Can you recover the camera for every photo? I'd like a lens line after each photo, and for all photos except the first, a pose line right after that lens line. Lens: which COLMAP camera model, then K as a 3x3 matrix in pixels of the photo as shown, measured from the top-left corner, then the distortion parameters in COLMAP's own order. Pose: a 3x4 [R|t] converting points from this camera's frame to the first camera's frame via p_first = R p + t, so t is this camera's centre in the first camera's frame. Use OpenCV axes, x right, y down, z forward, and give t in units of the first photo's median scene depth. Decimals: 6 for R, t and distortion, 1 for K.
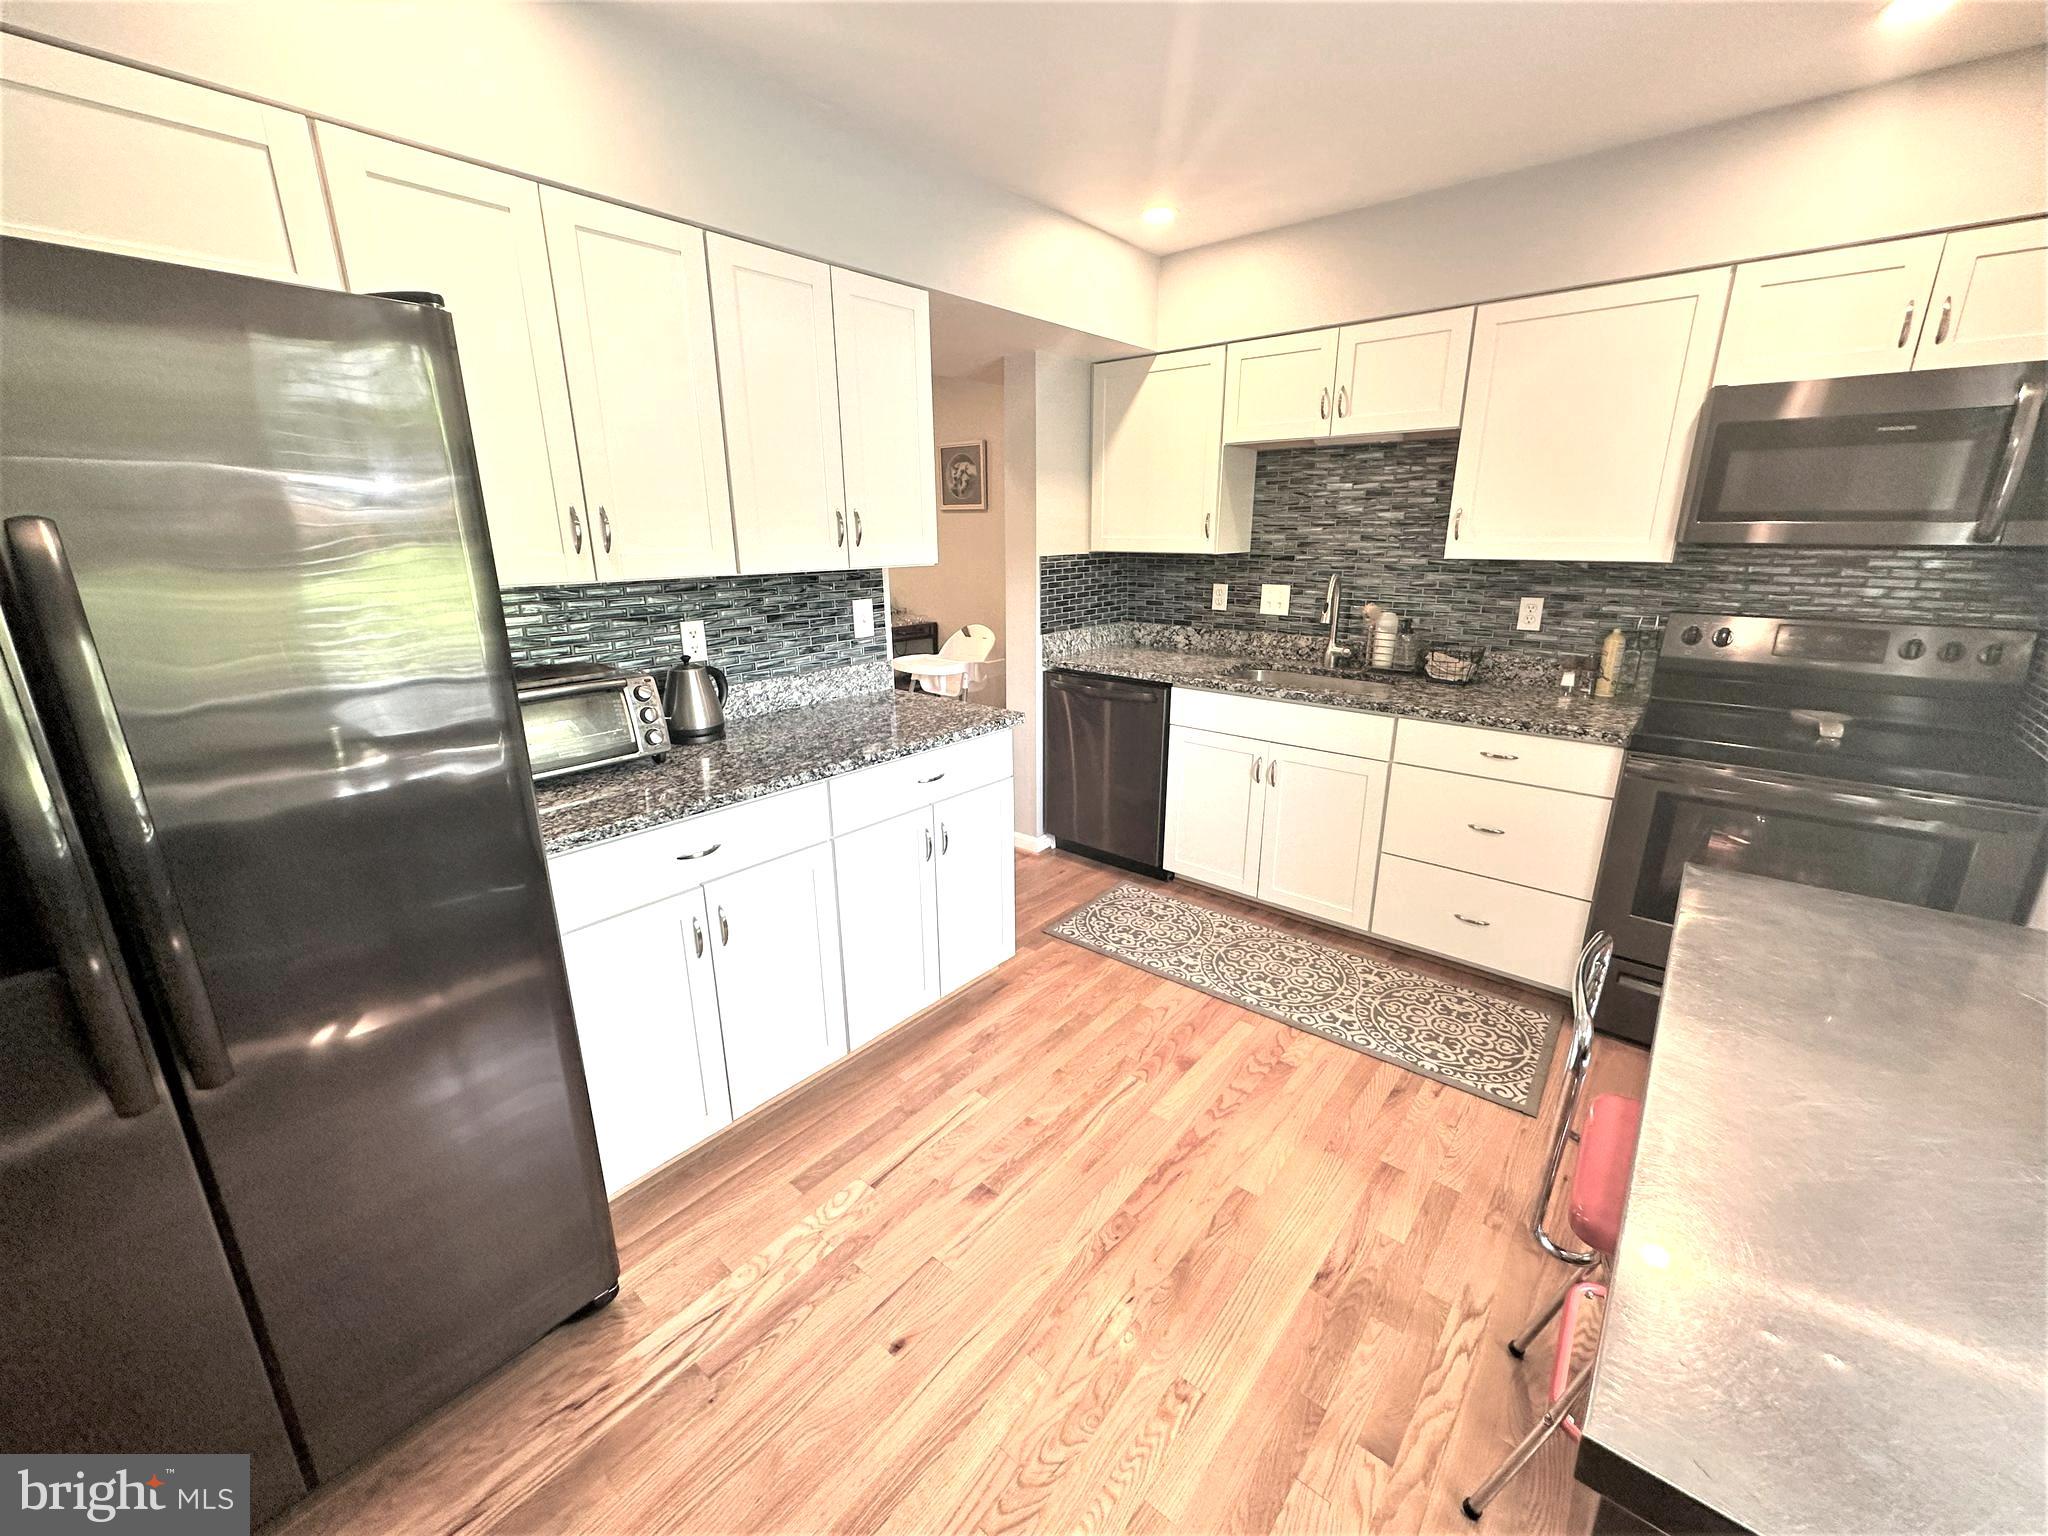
lens RADIAL K [[817.2, 0, 1022.7], [0, 817.2, 763.2], [0, 0, 1]] dist [-0.001231, 0.000067]
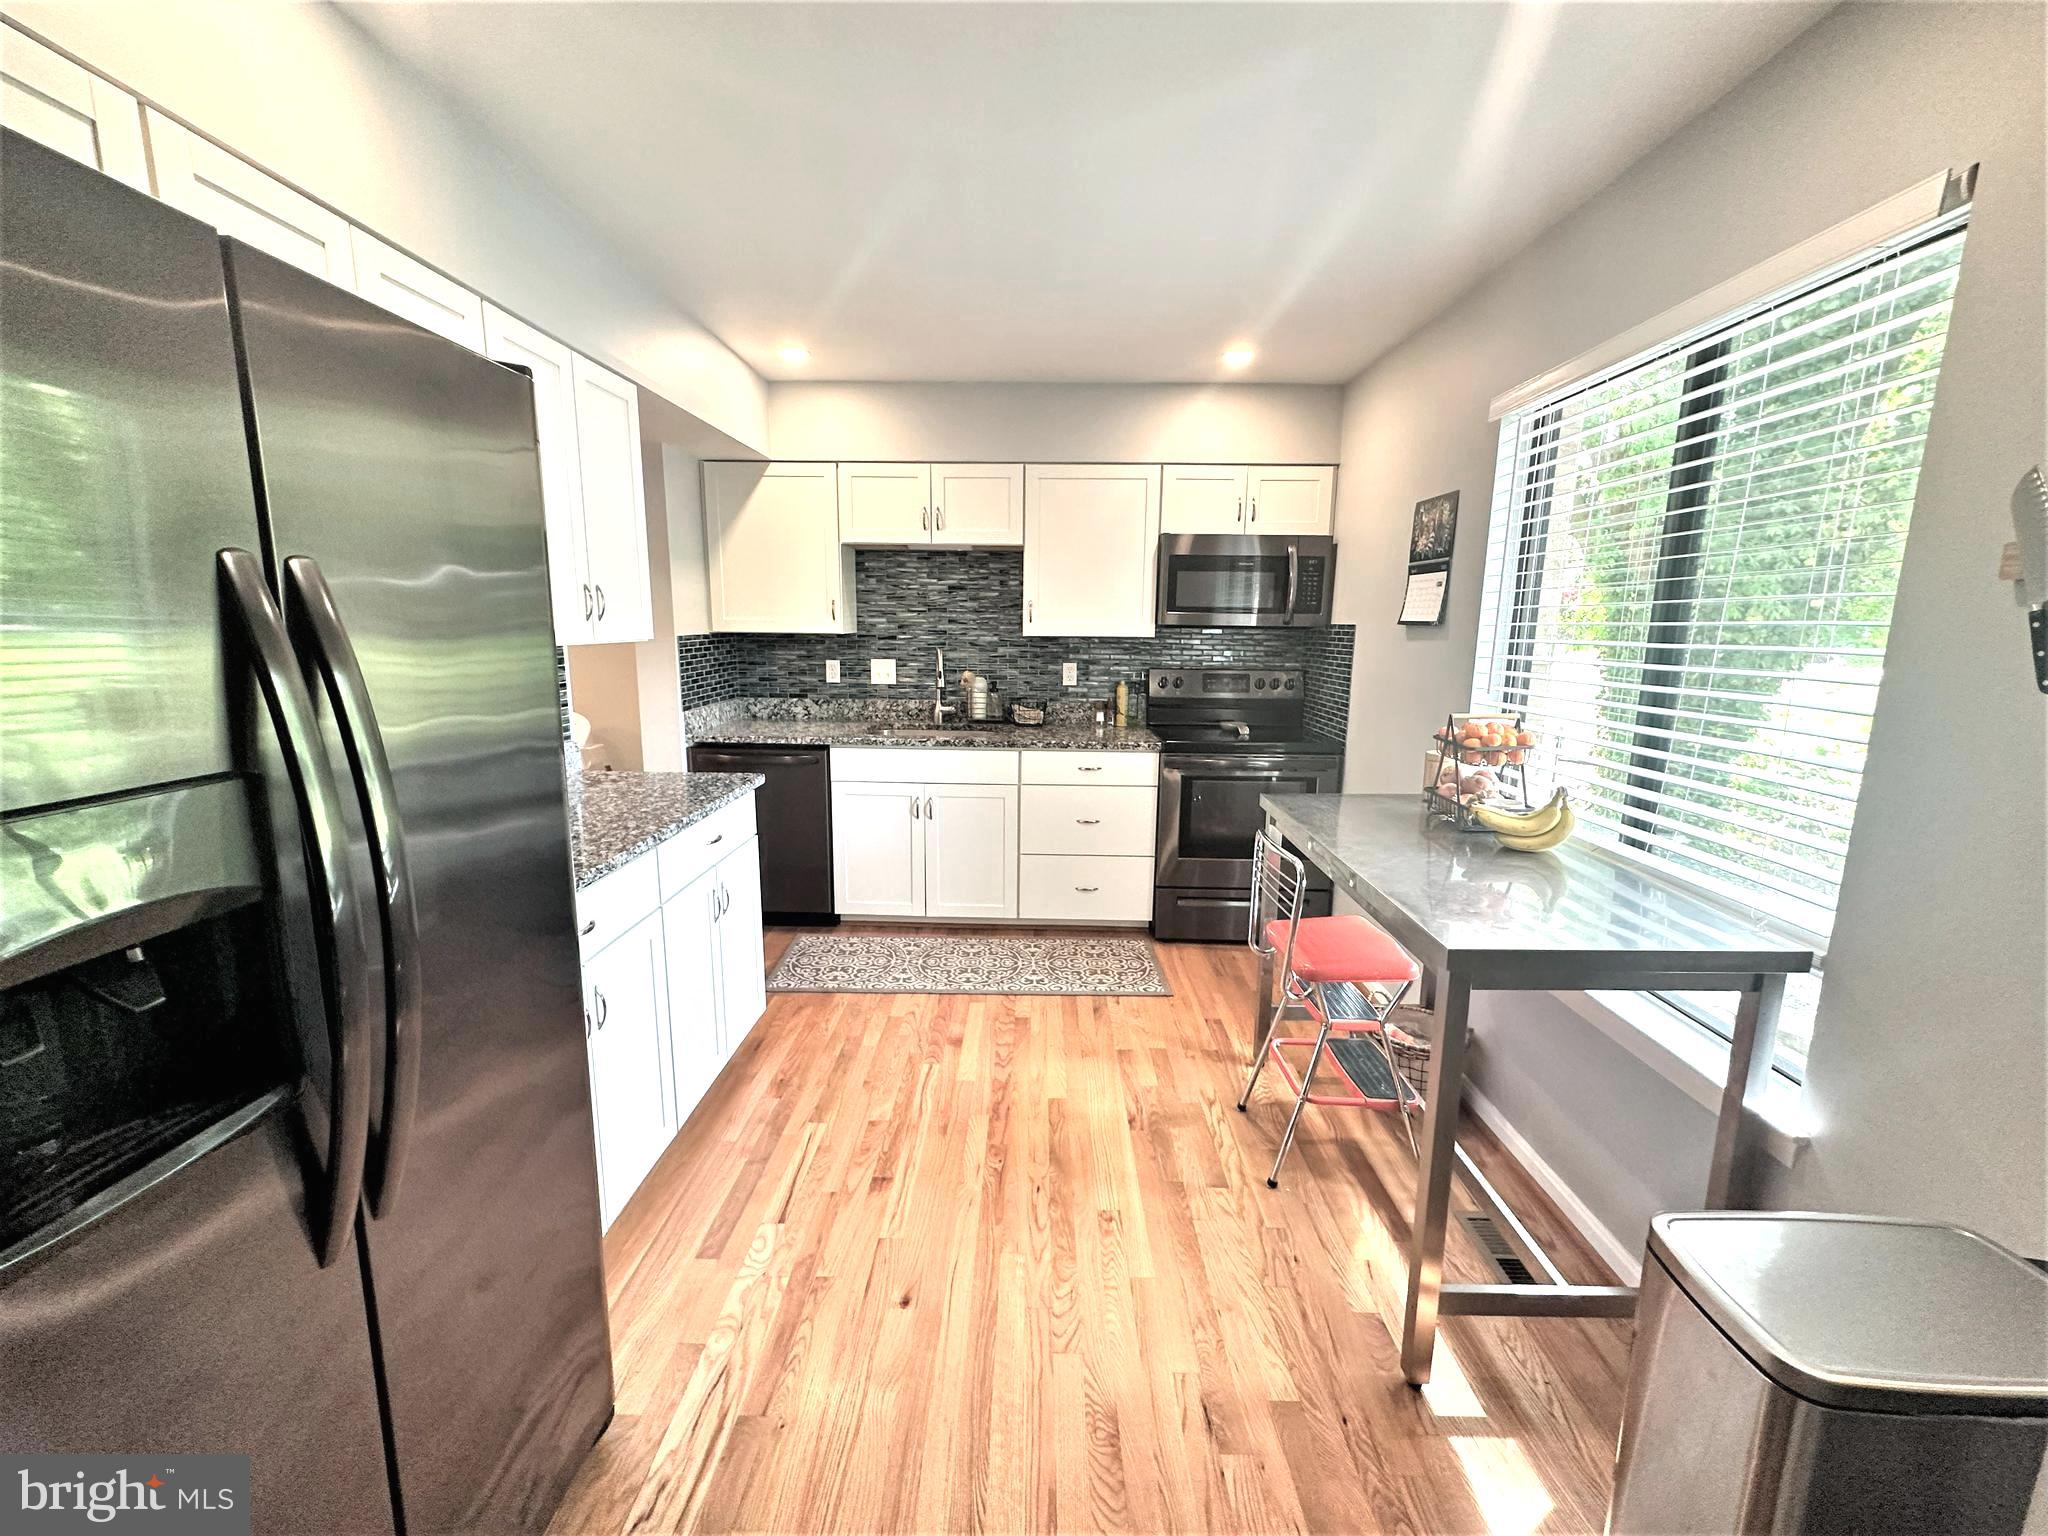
lens RADIAL K [[817.2, 0, 1023.3], [0, 817.2, 765.1], [0, 0, 1]] dist [-0.001231, 0.000067]
pose [[0.777131, -0.097538, 0.621735, -0.357125], [0.160959, 0.985864, -0.046526, 0.029043], [-0.608408, 0.136231, 0.781845, -0.051213]]
